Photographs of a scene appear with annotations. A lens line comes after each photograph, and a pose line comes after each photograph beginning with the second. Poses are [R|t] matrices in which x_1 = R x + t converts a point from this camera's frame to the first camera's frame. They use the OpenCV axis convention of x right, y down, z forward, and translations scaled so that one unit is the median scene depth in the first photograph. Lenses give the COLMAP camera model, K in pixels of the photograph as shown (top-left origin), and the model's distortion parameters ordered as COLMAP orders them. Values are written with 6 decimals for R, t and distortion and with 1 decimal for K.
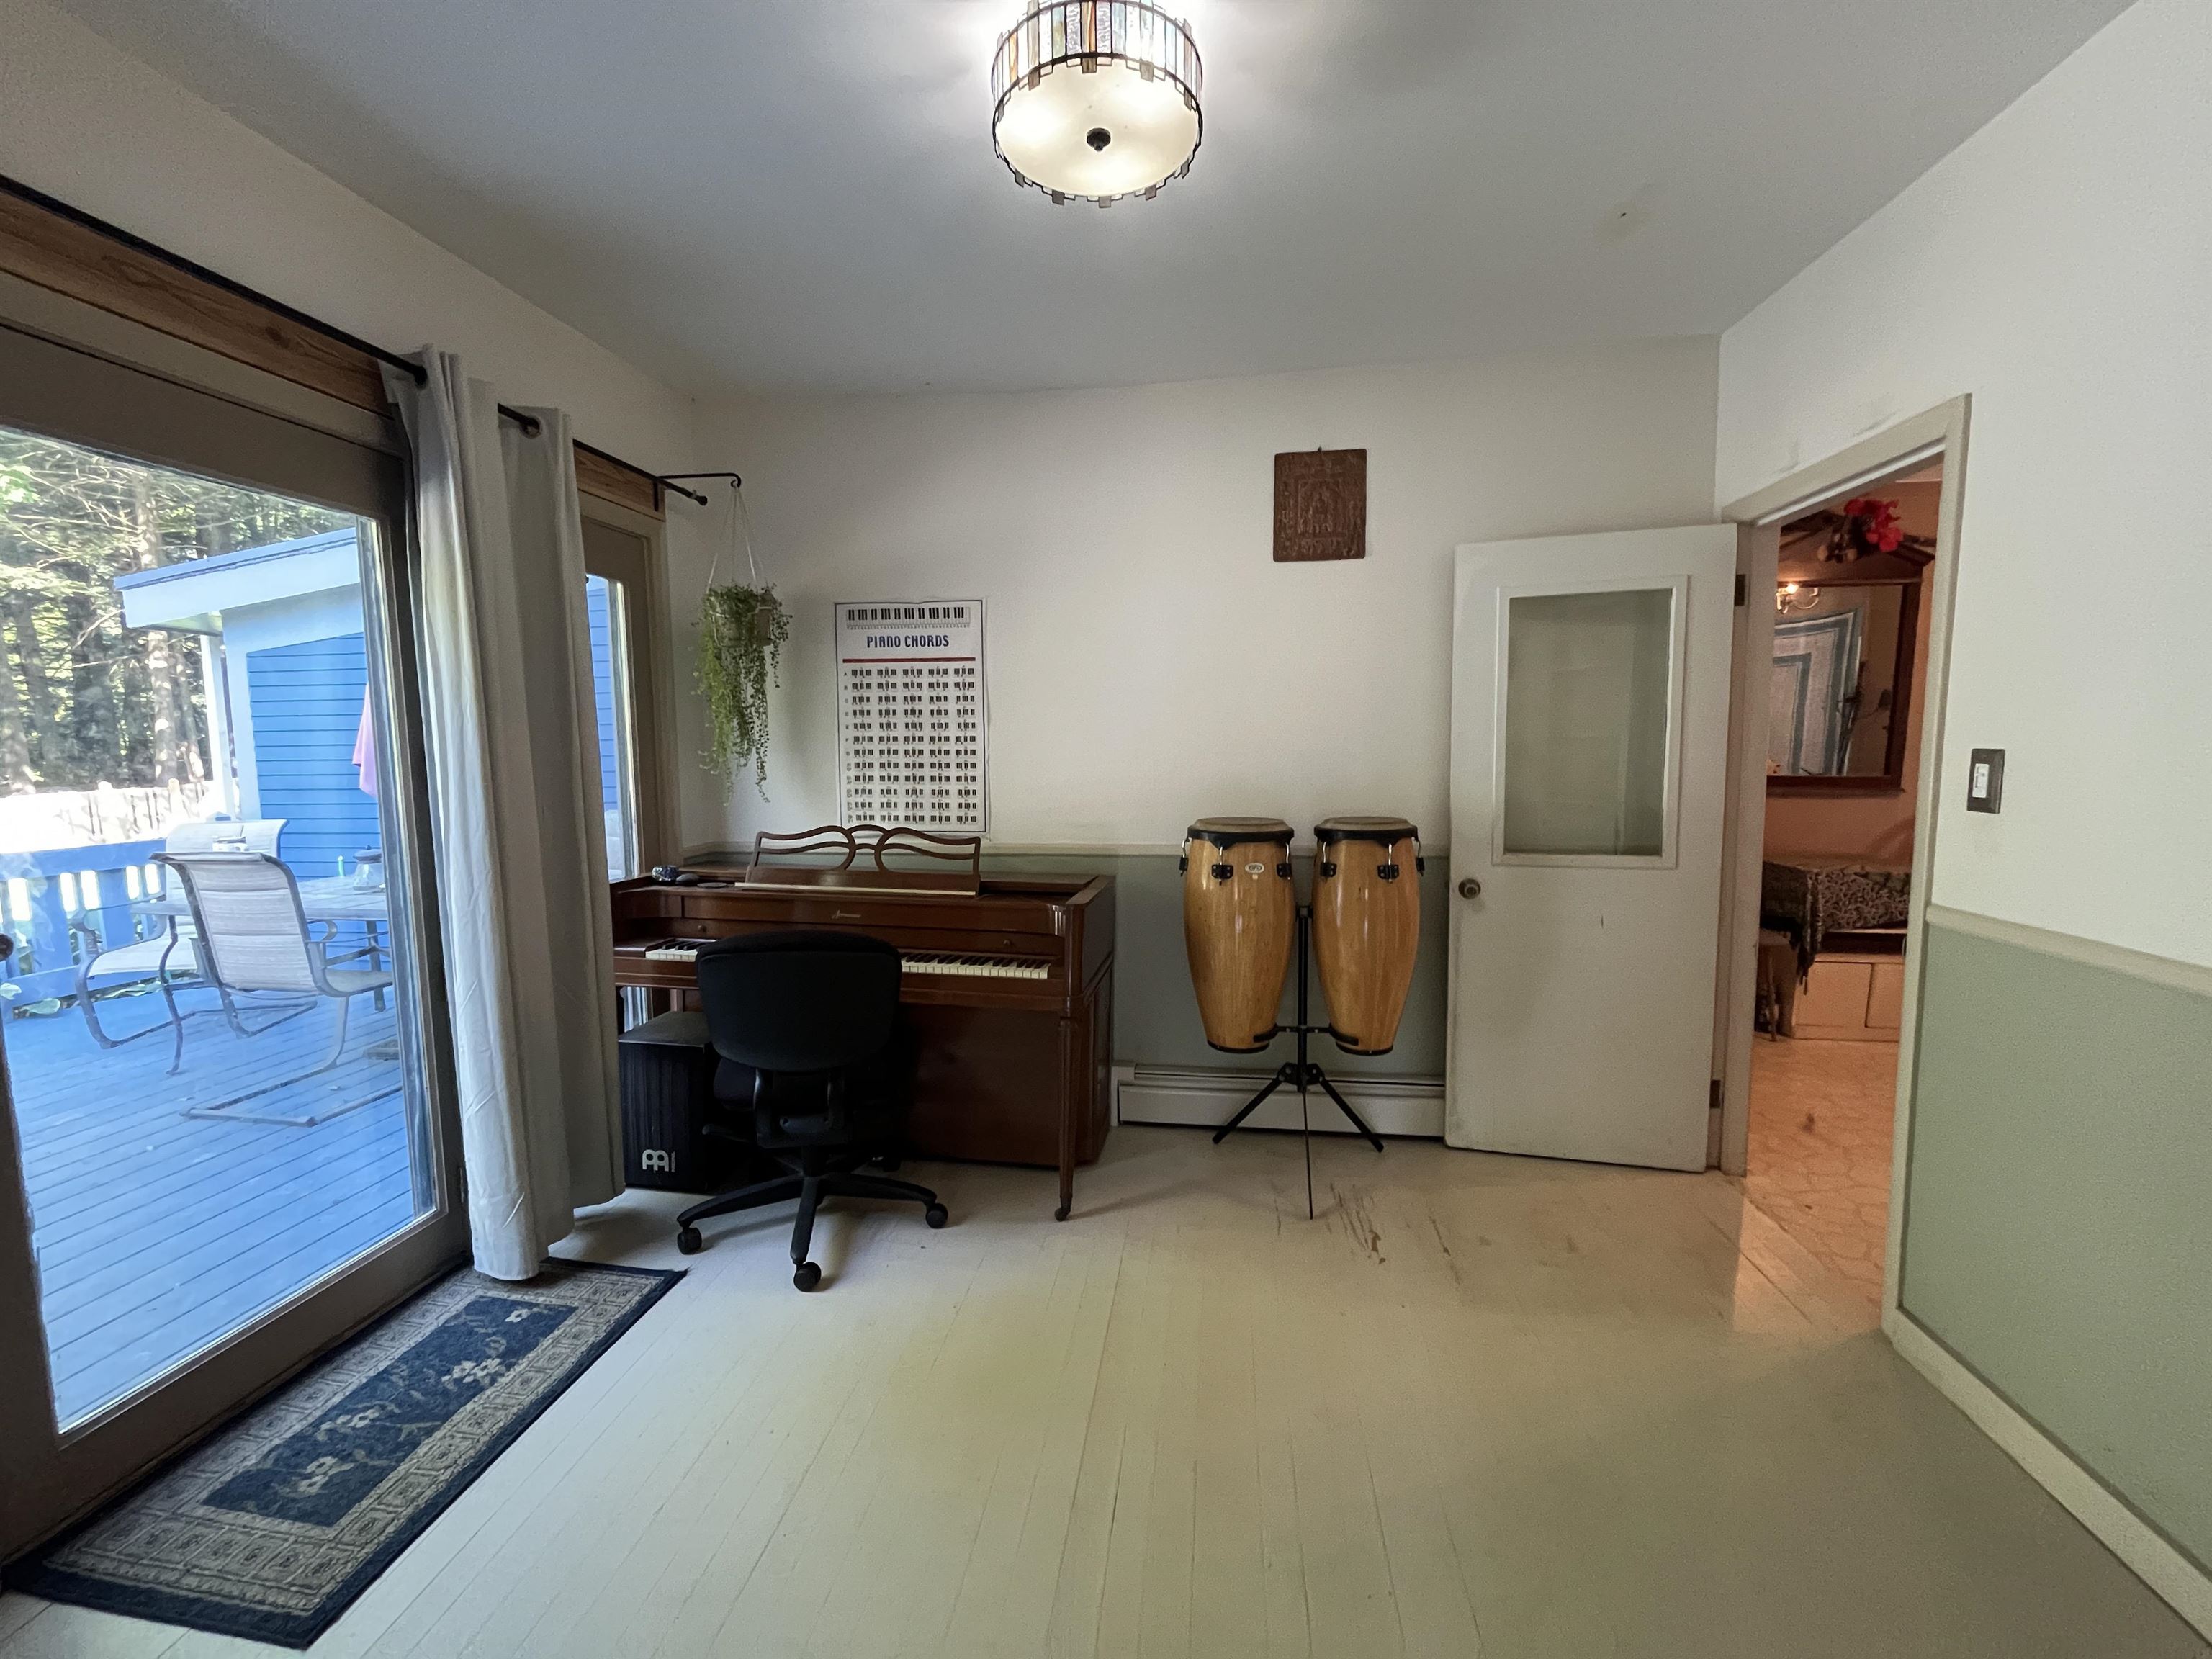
lens RADIAL K [[892.0, 0, 1100.5], [0, 892.0, 825.9], [0, 0, 1]] dist [0.000967, 0.000133]
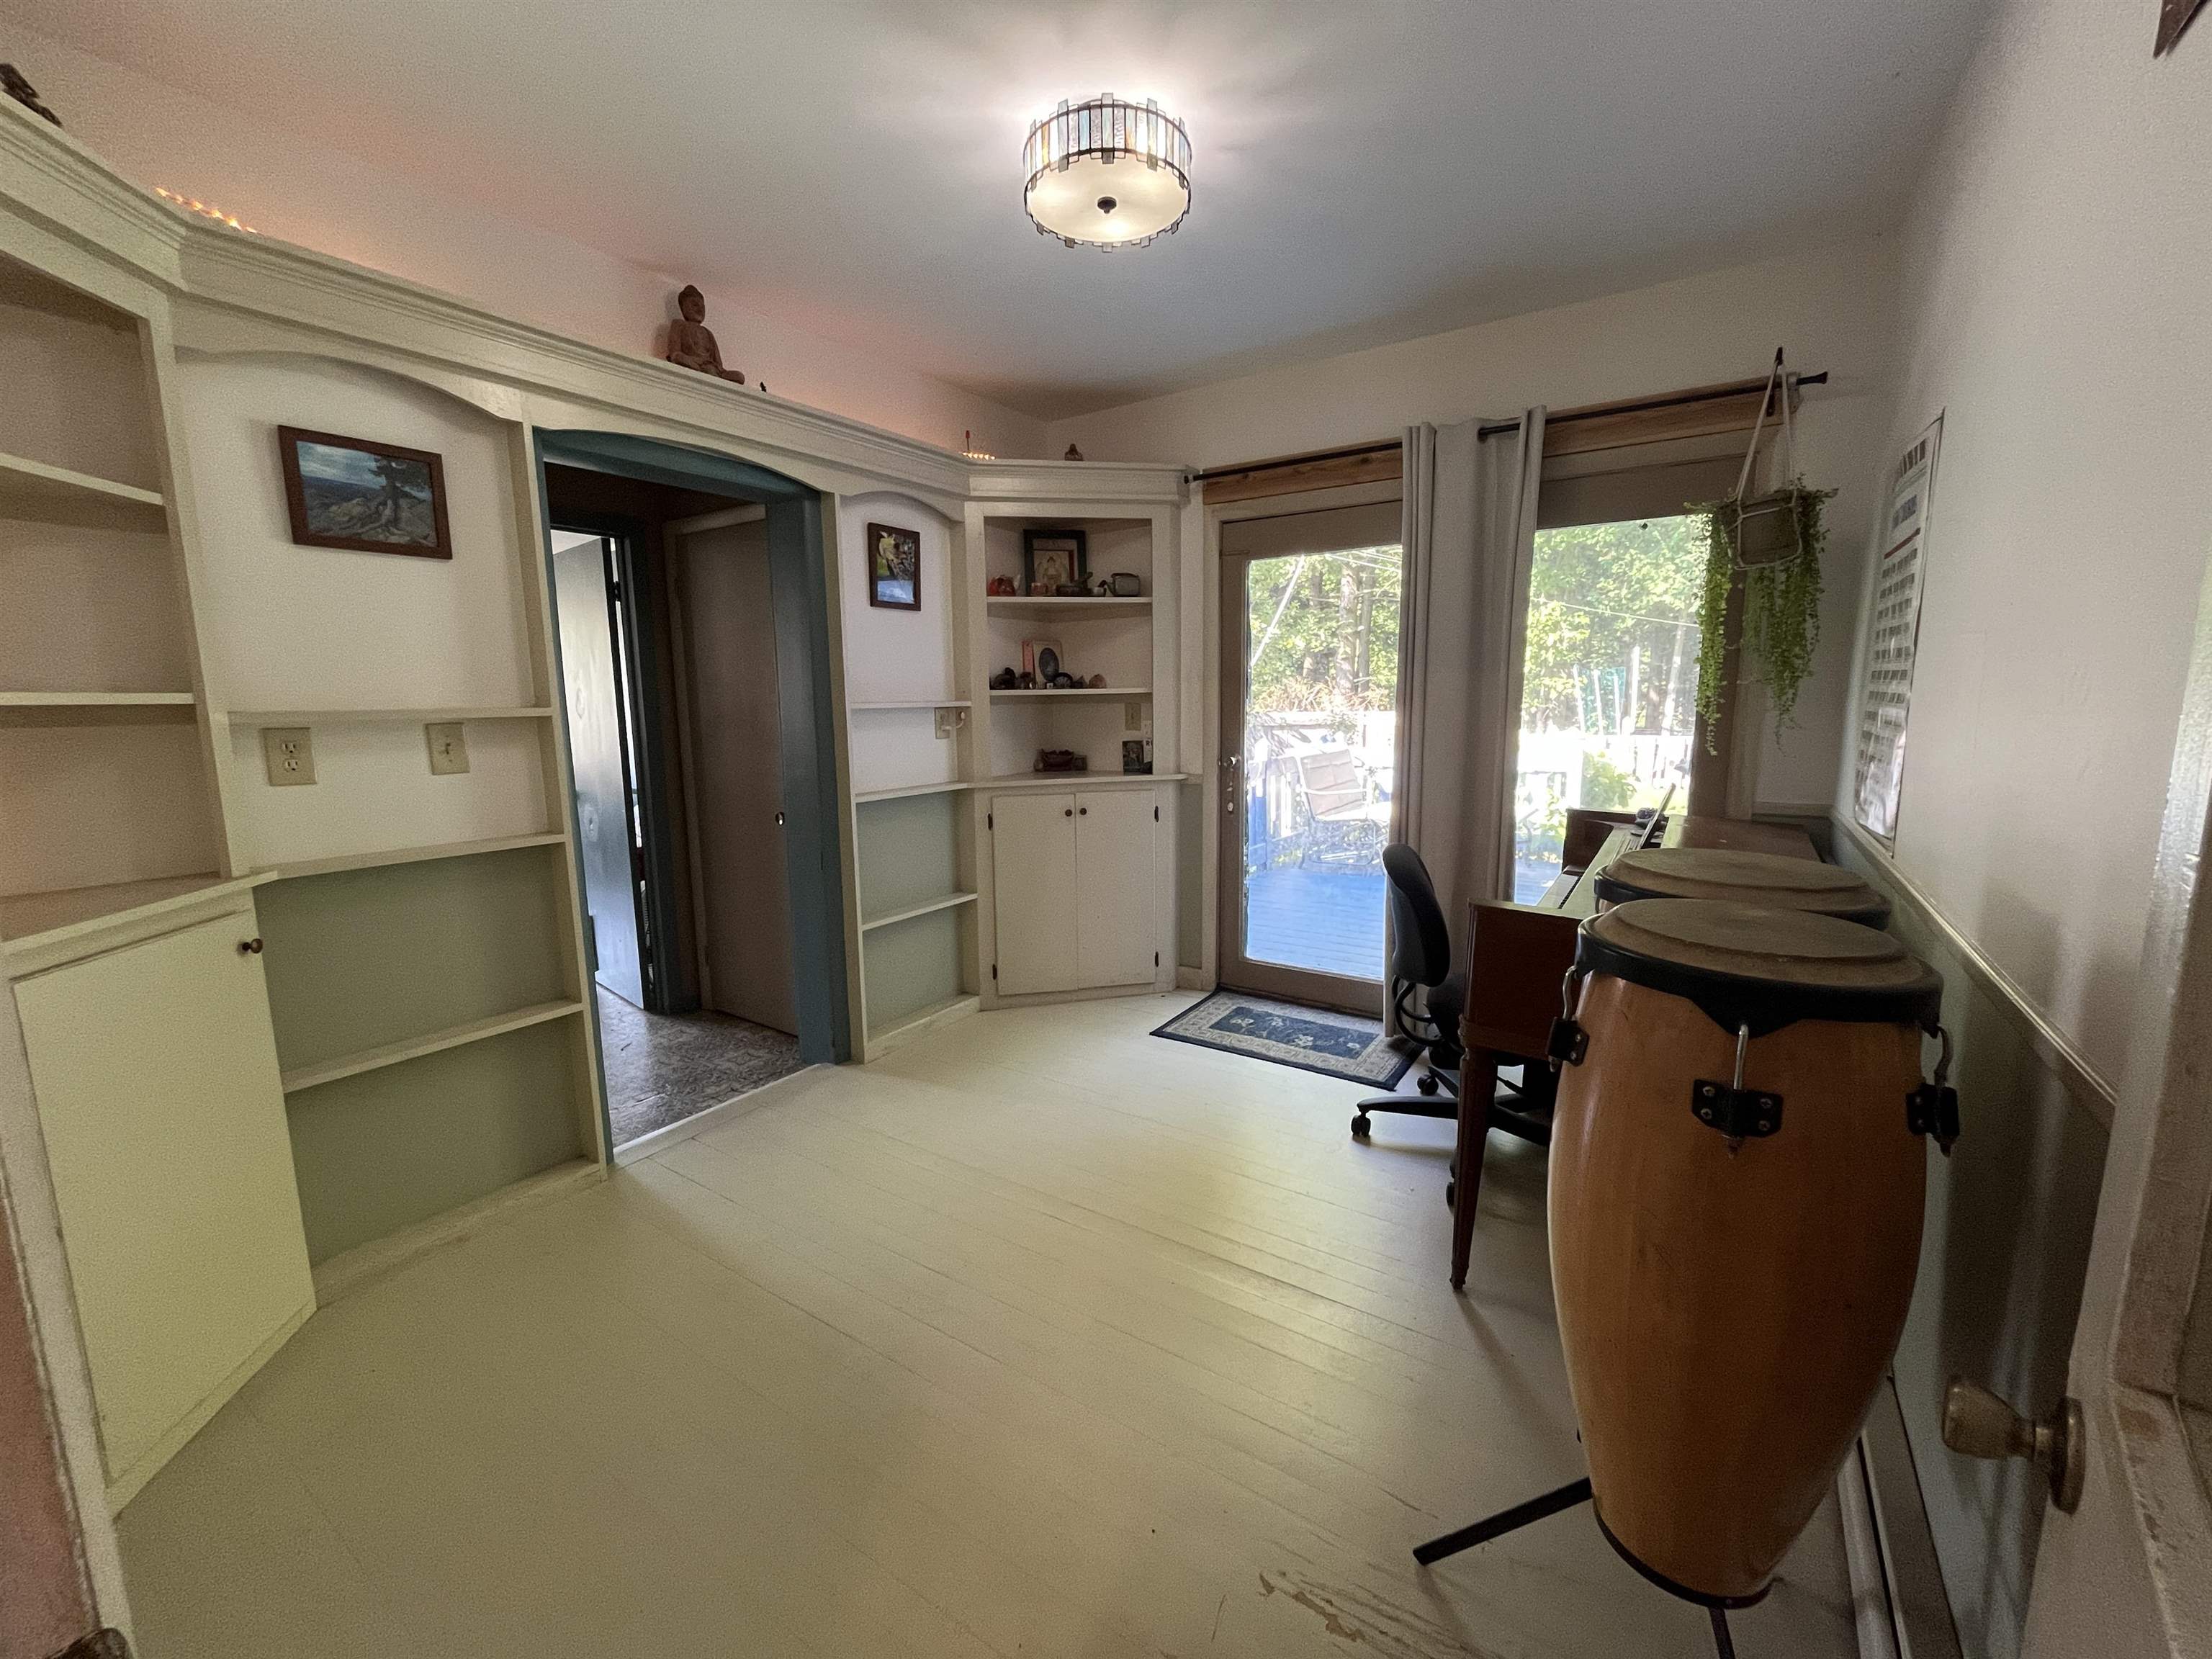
lens RADIAL K [[892.0, 0, 1107.0], [0, 892.0, 831.1], [0, 0, 1]] dist [0.000967, 0.000133]
pose [[-0.431802, 0.144366, -0.890340, 1.069424], [-0.076952, 0.977612, 0.195837, -0.125322], [0.898680, 0.153076, -0.411025, 1.414376]]
